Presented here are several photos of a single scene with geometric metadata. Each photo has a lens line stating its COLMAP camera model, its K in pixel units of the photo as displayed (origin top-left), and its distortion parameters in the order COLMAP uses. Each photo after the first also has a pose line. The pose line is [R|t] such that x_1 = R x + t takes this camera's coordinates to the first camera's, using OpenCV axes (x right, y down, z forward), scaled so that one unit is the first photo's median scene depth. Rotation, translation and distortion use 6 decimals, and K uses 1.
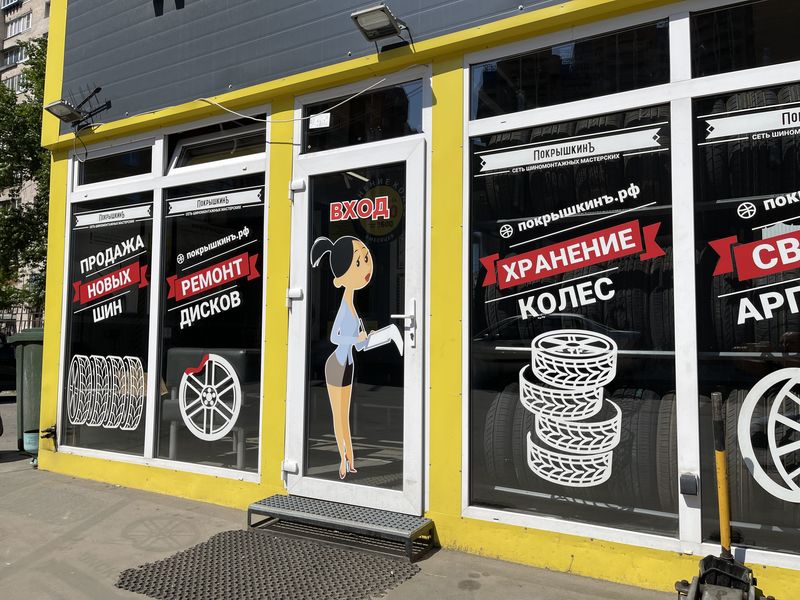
lens RADIAL K [[605.6, 0, 399.8], [0, 605.6, 303.9], [0, 0, 1]] dist [0.073326, -0.100488]
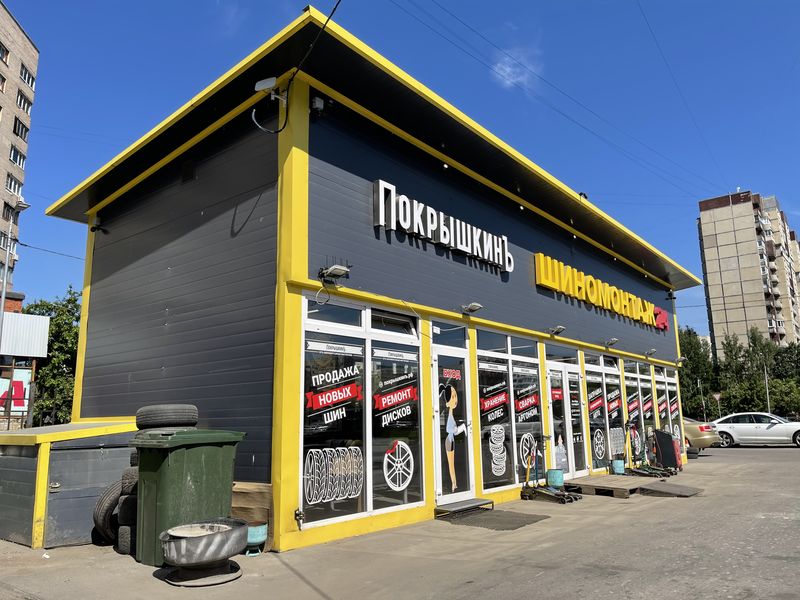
lens RADIAL K [[605.6, 0, 398.2], [0, 605.6, 300.7], [0, 0, 1]] dist [0.073326, -0.100488]
pose [[0.159014, 0.180446, 0.970646, -2.460035], [-0.043109, 0.983487, -0.175770, -0.011185], [-0.986335, -0.013894, 0.164167, 0.824347]]
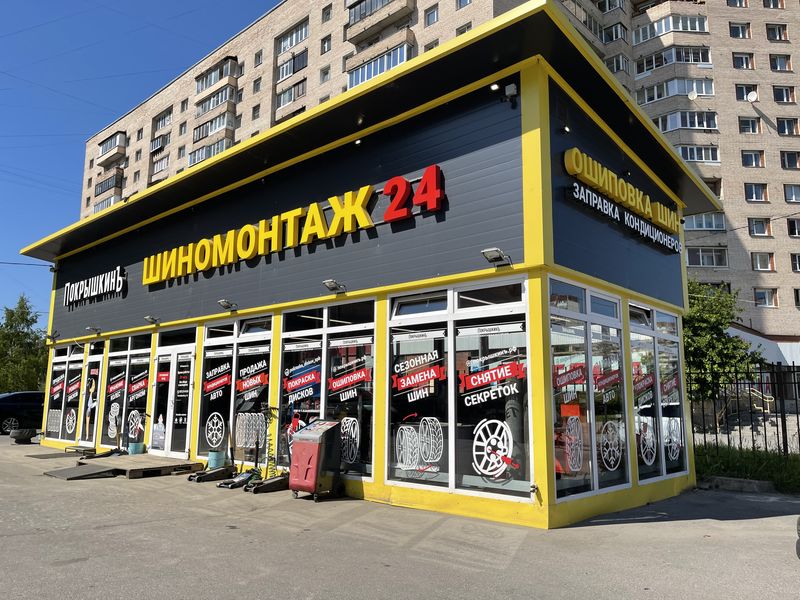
lens RADIAL K [[605.6, 0, 394.9], [0, 605.6, 304.3], [0, 0, 1]] dist [0.073326, -0.100488]
pose [[0.972486, -0.037126, -0.229984, 2.780121], [0.014239, 0.994847, -0.100386, -0.164600], [0.232526, 0.094349, 0.968003, -2.460653]]
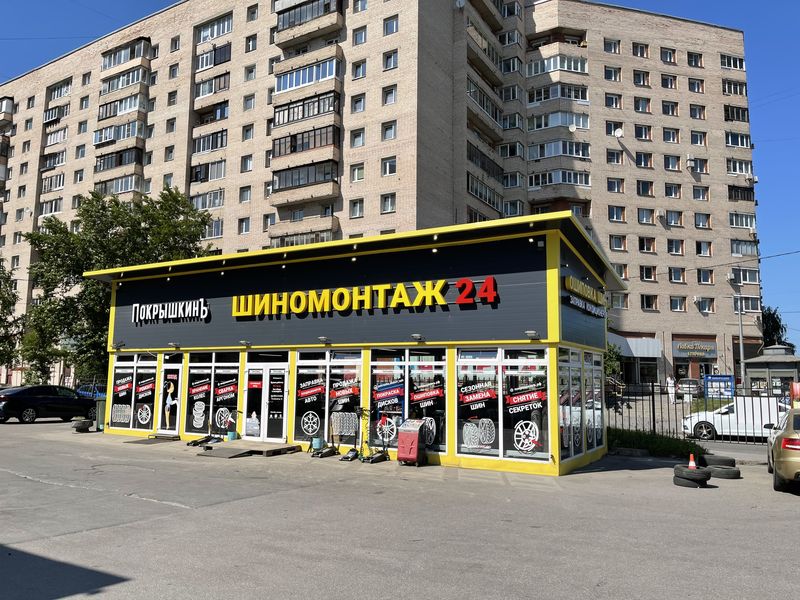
lens RADIAL K [[605.6, 0, 395.4], [0, 605.6, 307.8], [0, 0, 1]] dist [0.073326, -0.100488]
pose [[0.999703, -0.000035, -0.024384, 1.946823], [-0.001295, 0.998510, -0.054551, -0.458873], [0.024350, 0.054566, 0.998213, -4.140677]]
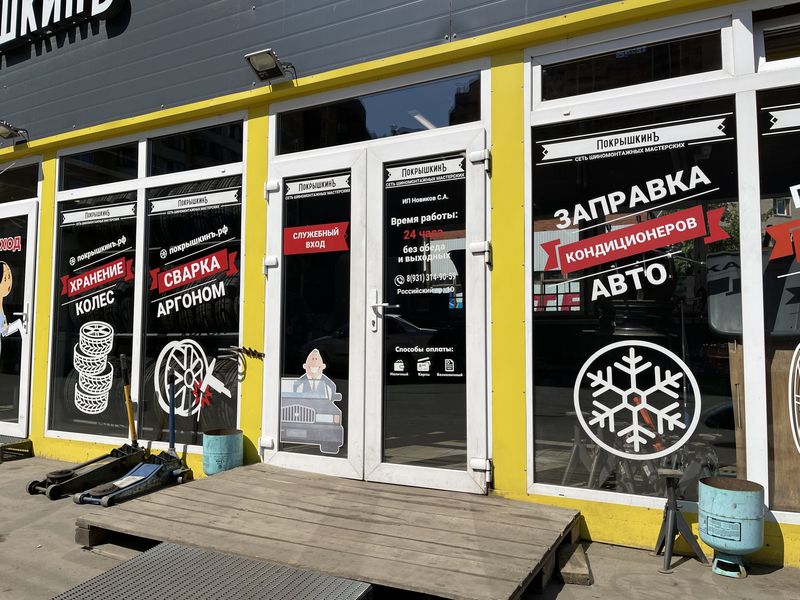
lens RADIAL K [[605.6, 0, 400.2], [0, 605.6, 302.5], [0, 0, 1]] dist [0.073326, -0.100488]
pose [[0.999319, -0.000818, 0.036899, 0.870172], [0.000953, 0.999993, -0.003637, -0.002000], [-0.036896, 0.003670, 0.999312, -0.587477]]
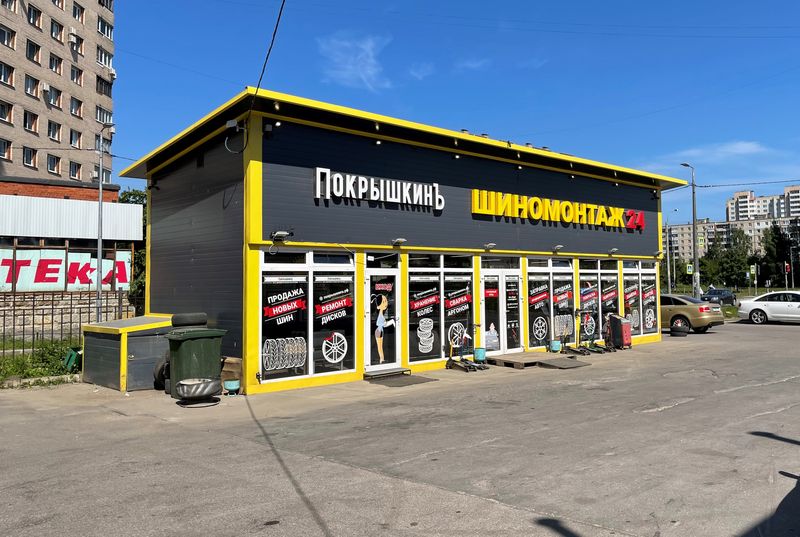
lens RADIAL K [[660.2, 0, 436.2], [0, 660.2, 245.7], [0, 0, 1]] dist [0.071472, -0.028138]
pose [[0.286523, 0.041396, 0.957179, -3.675102], [-0.045469, 0.998528, -0.029574, -0.296139], [-0.956994, -0.035048, 0.287983, -0.393082]]
